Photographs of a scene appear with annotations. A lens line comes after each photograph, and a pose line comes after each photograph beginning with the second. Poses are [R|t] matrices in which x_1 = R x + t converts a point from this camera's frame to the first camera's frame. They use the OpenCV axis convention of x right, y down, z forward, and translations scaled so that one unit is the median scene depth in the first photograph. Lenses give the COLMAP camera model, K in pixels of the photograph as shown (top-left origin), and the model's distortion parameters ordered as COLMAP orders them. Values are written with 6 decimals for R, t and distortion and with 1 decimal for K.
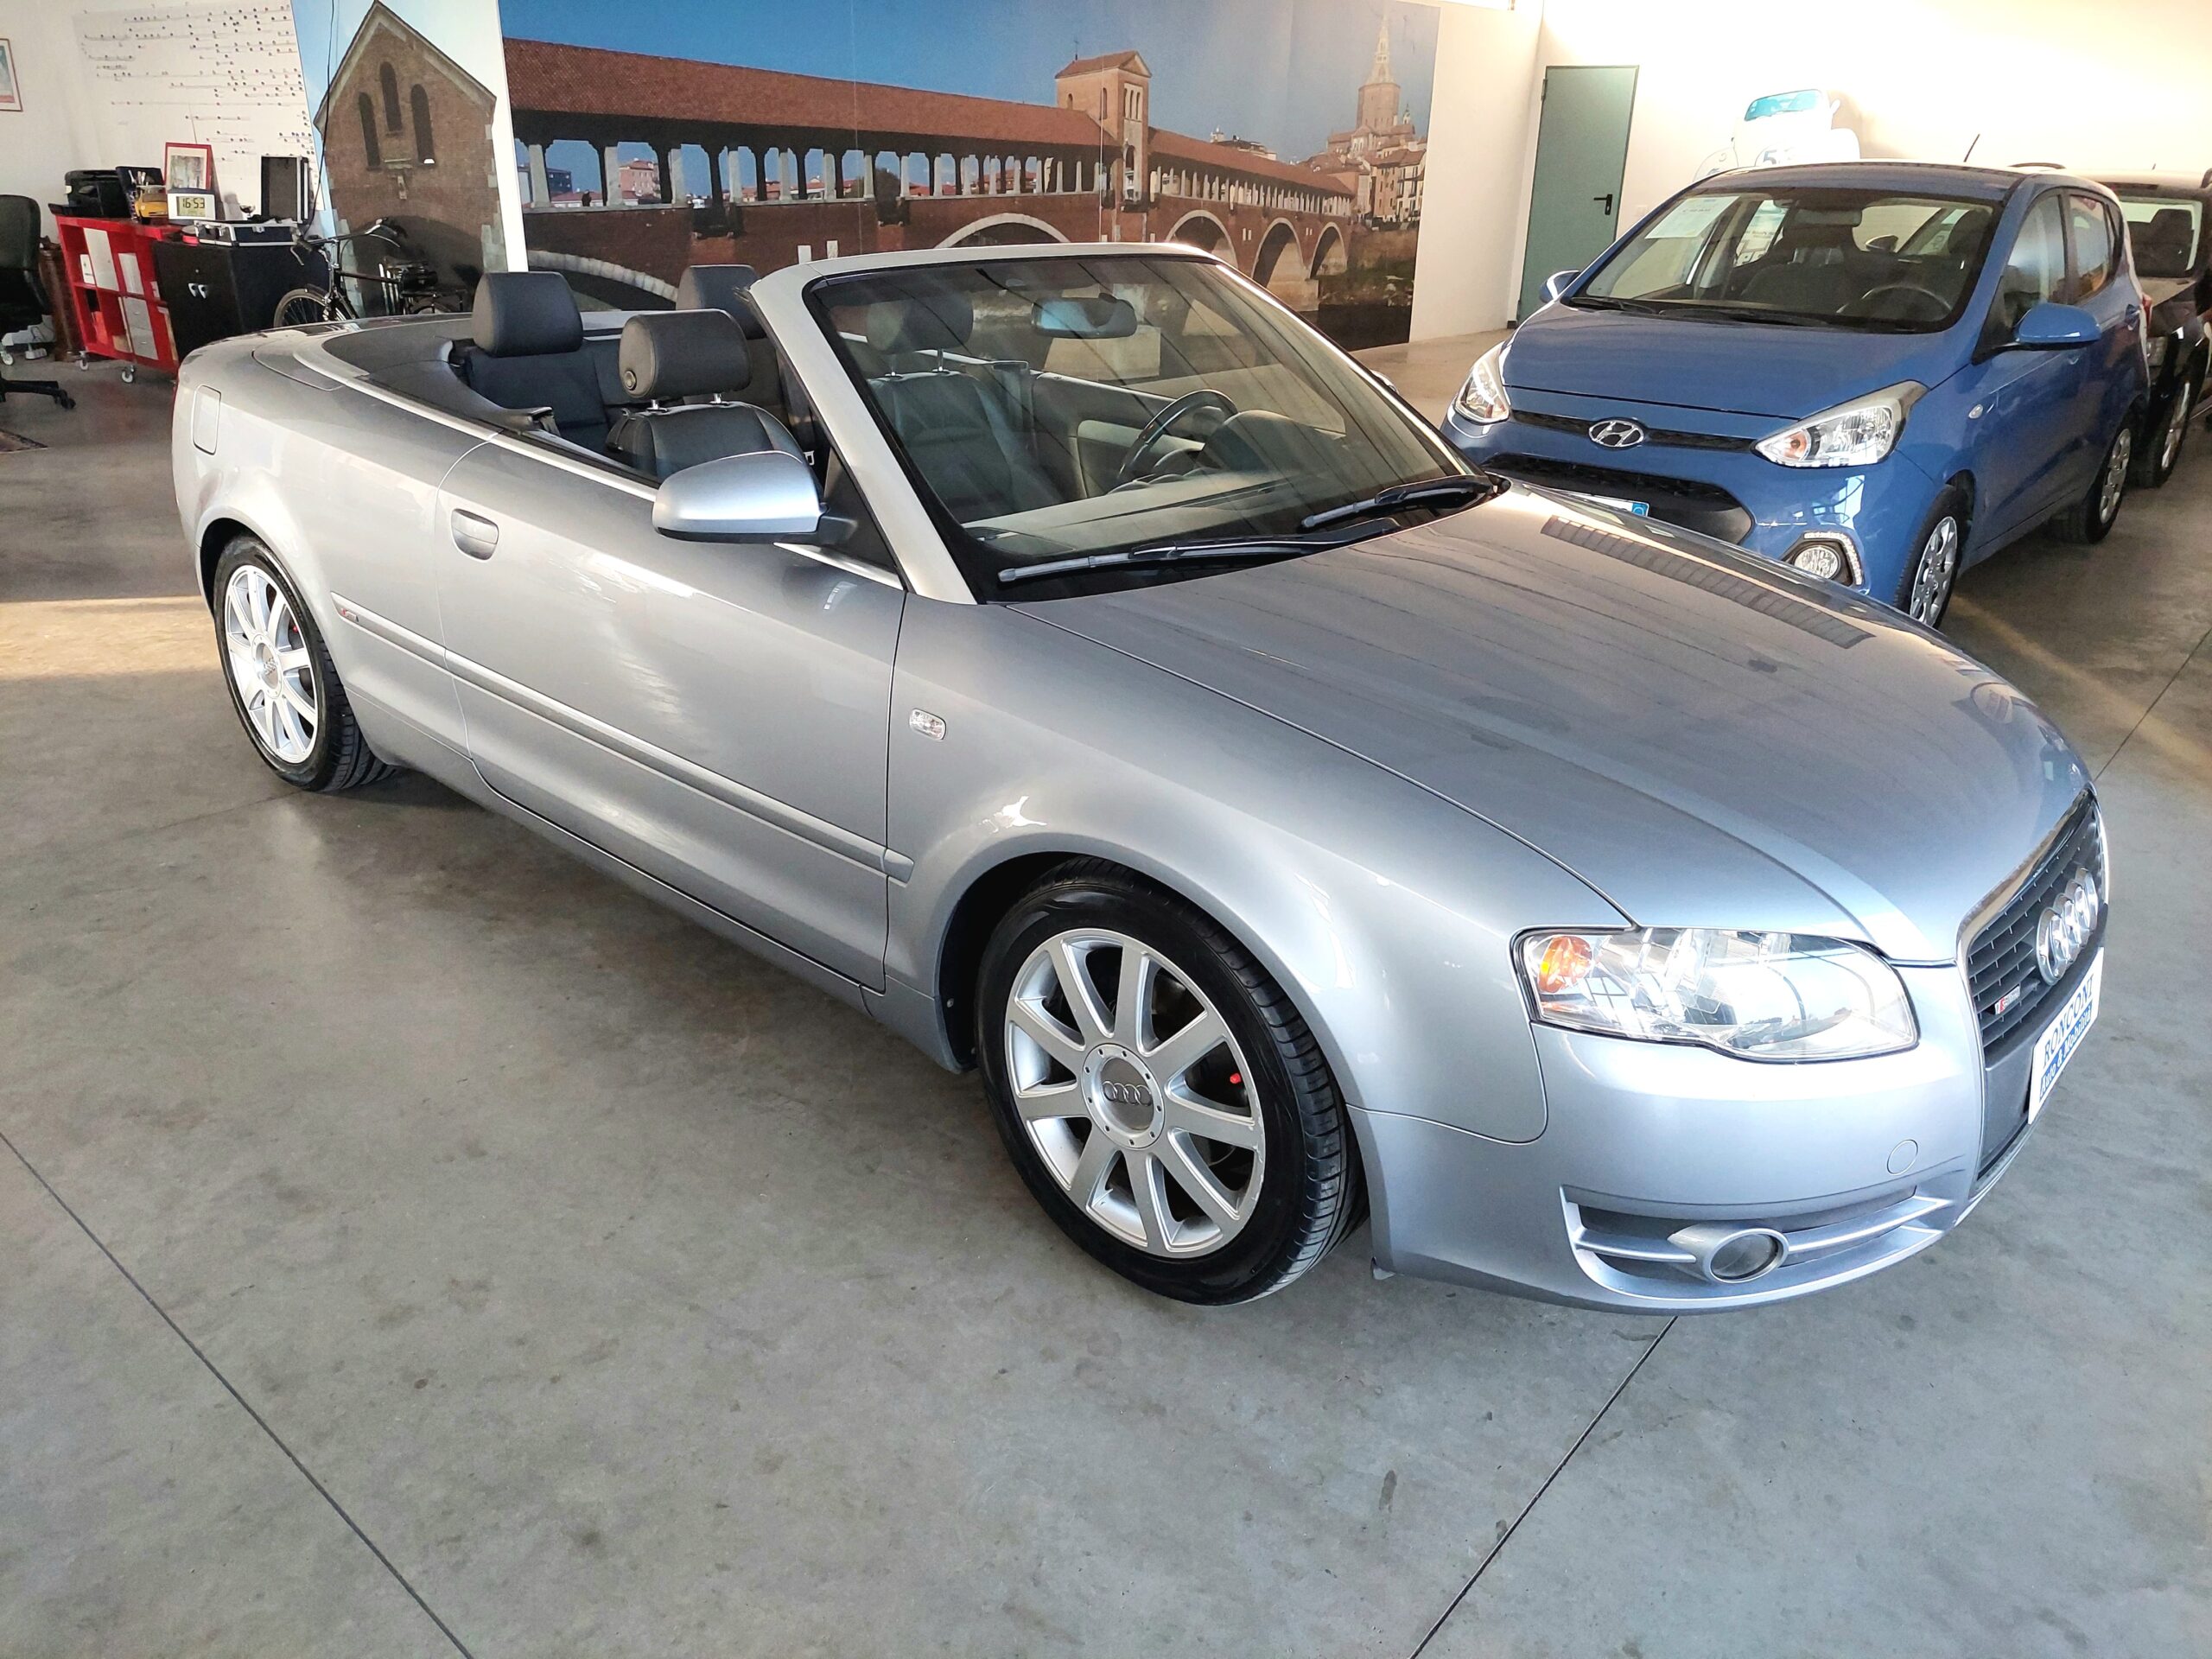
lens RADIAL K [[1676.2, 0, 1100.4], [0, 1676.2, 828.7], [0, 0, 1]] dist [0.060792, -0.075004]
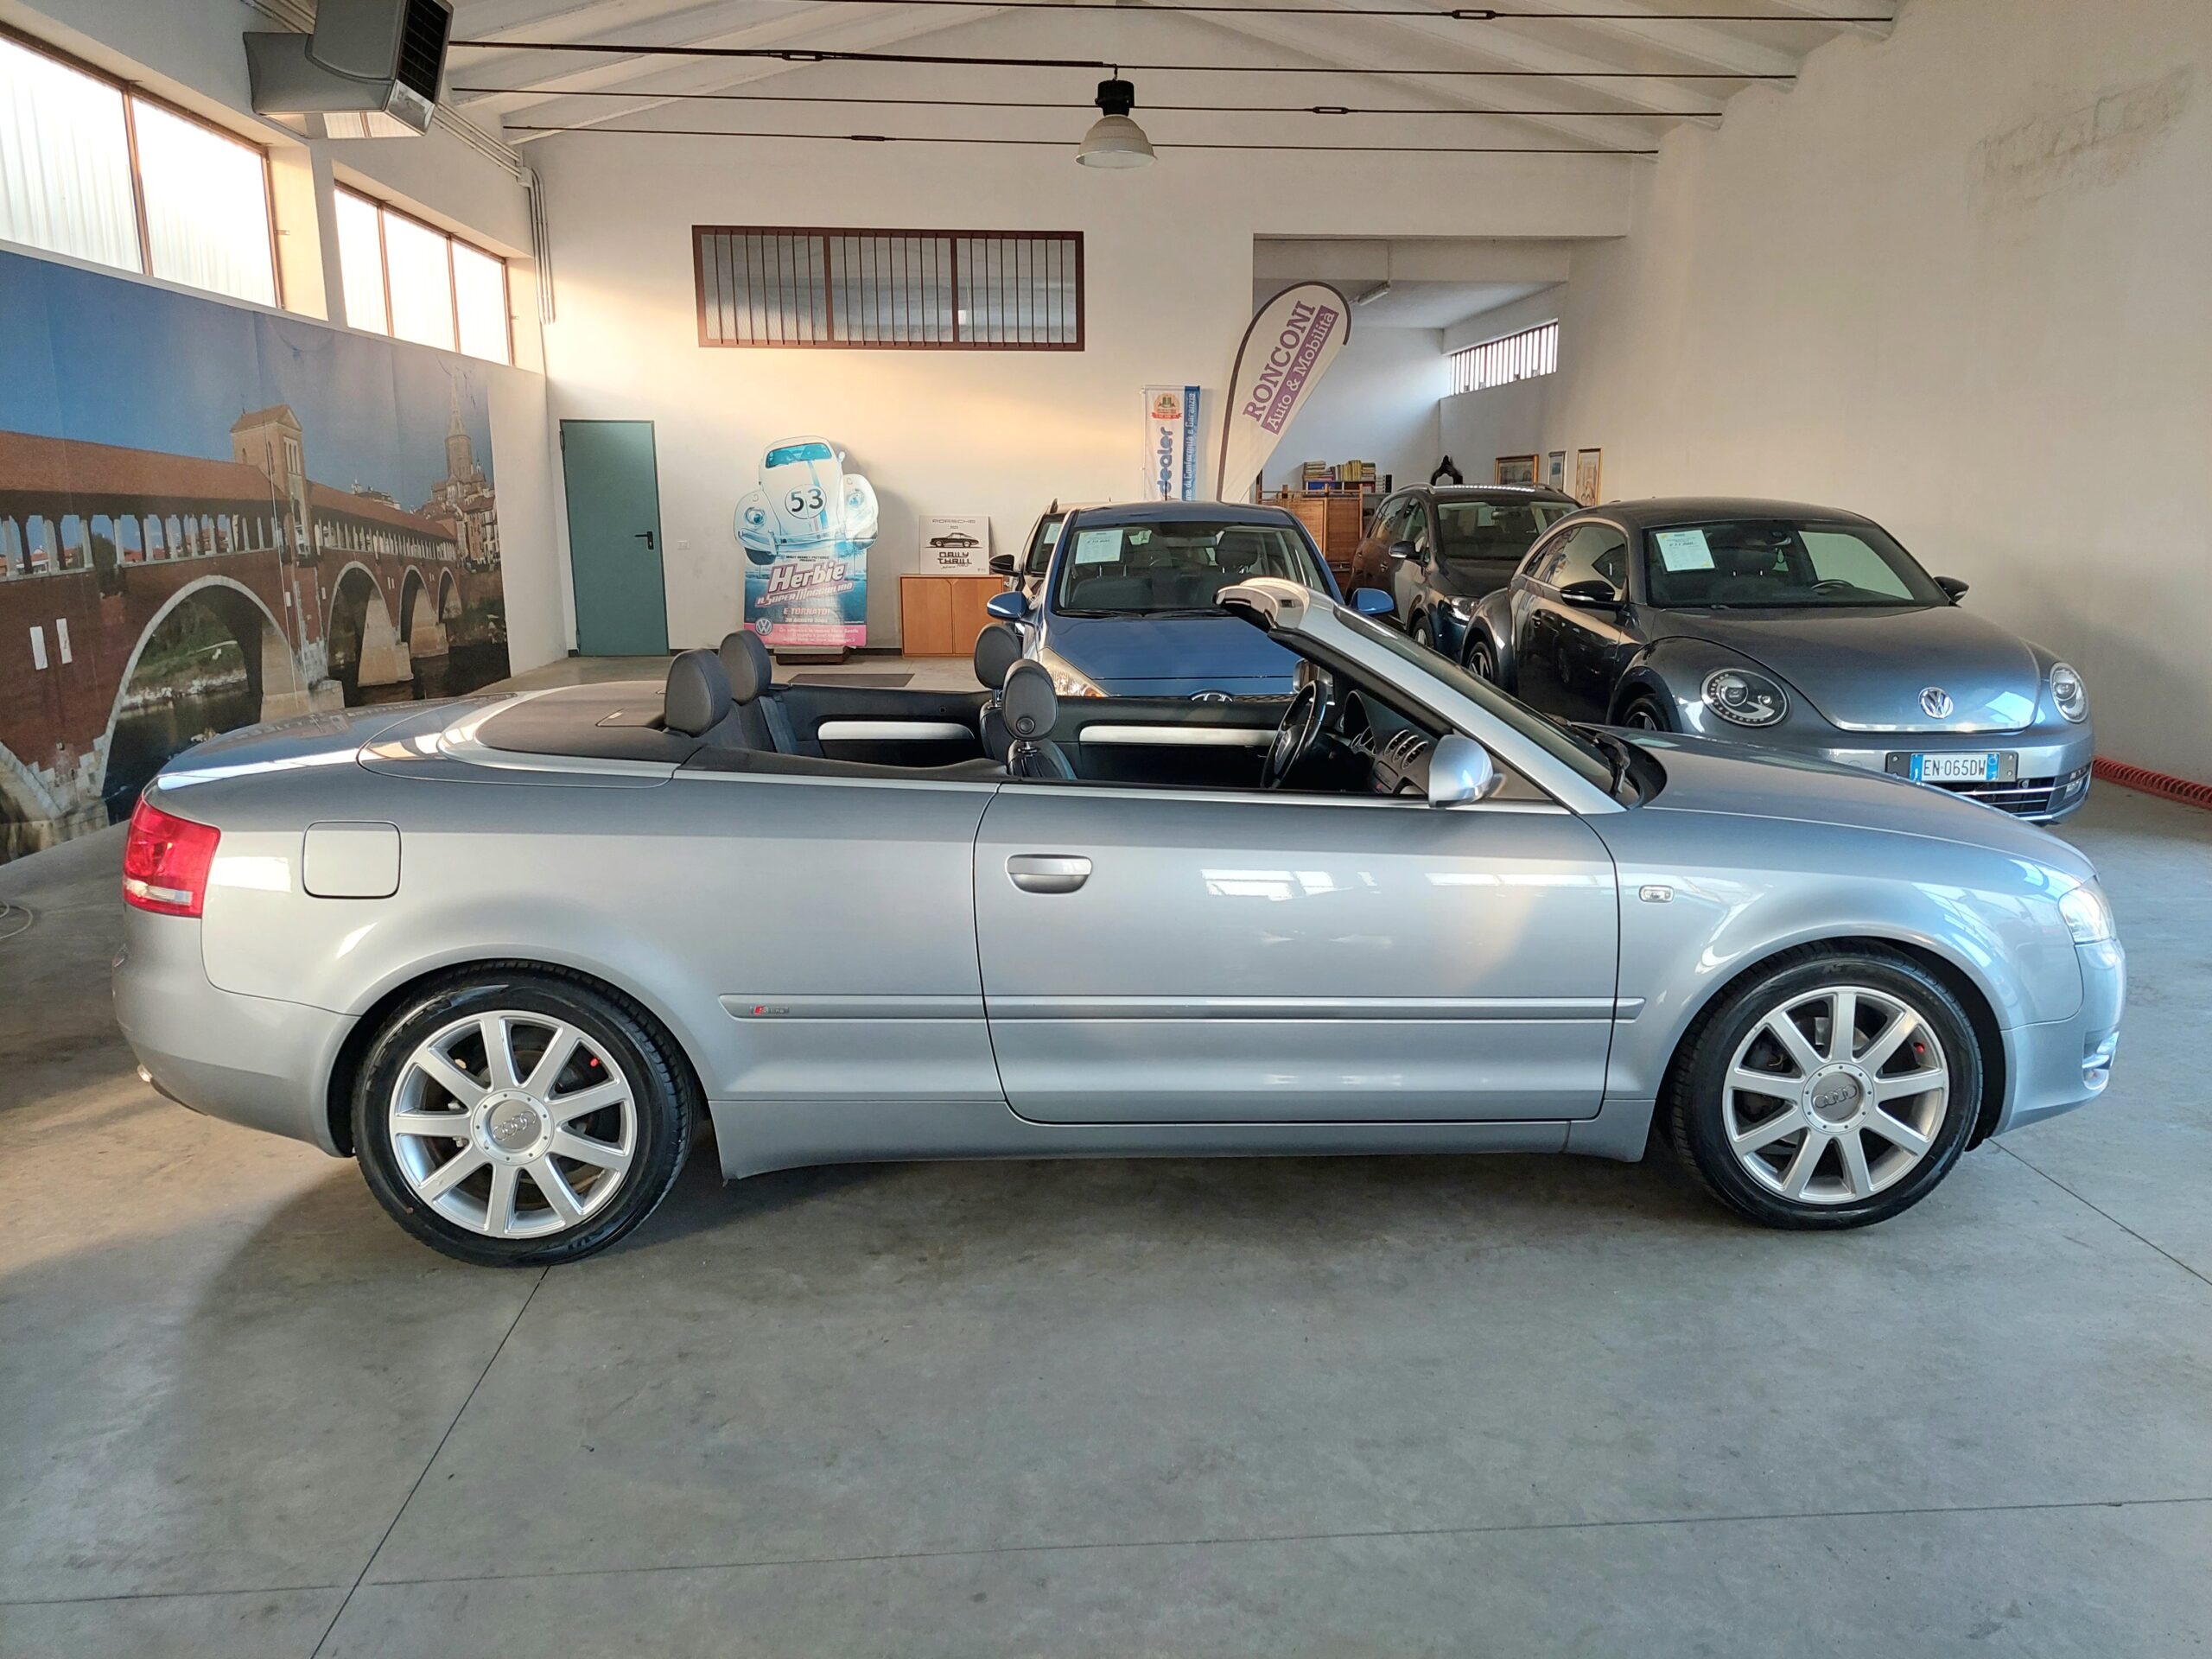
lens RADIAL K [[1676.2, 0, 1212.5], [0, 1676.2, 808.4], [0, 0, 1]] dist [0.060792, -0.075004]
pose [[0.684284, -0.158371, 0.711810, -0.330012], [0.290184, 0.954653, -0.066561, -0.035492], [-0.668991, 0.252103, 0.699211, 0.057533]]
